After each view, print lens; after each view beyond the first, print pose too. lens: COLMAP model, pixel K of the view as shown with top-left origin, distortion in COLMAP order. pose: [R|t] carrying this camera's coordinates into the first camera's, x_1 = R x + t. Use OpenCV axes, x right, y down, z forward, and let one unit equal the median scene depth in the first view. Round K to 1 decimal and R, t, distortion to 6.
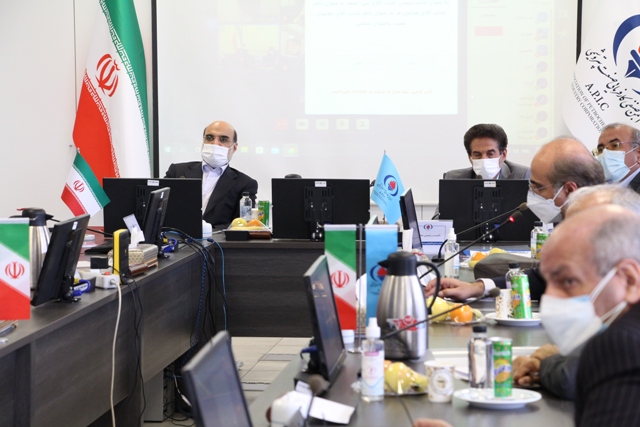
lens RADIAL K [[2032.7, 0, 320.0], [0, 2032.7, 213.5], [0, 0, 1]] dist [0.540381, 2.516176]
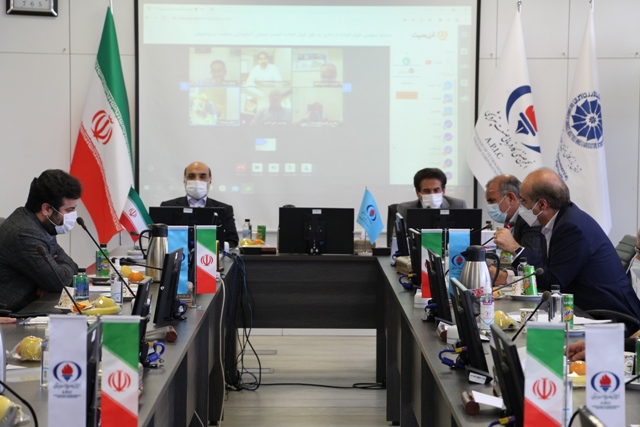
lens RADIAL K [[2032.7, 0, 320.0], [0, 2032.7, 213.5], [0, 0, 1]] dist [0.540381, 2.516176]
pose [[0.992738, 0.003733, 0.120237, -0.145460], [-0.000748, 0.999691, -0.024865, 0.018179], [-0.120292, 0.024595, 0.992434, -0.287107]]
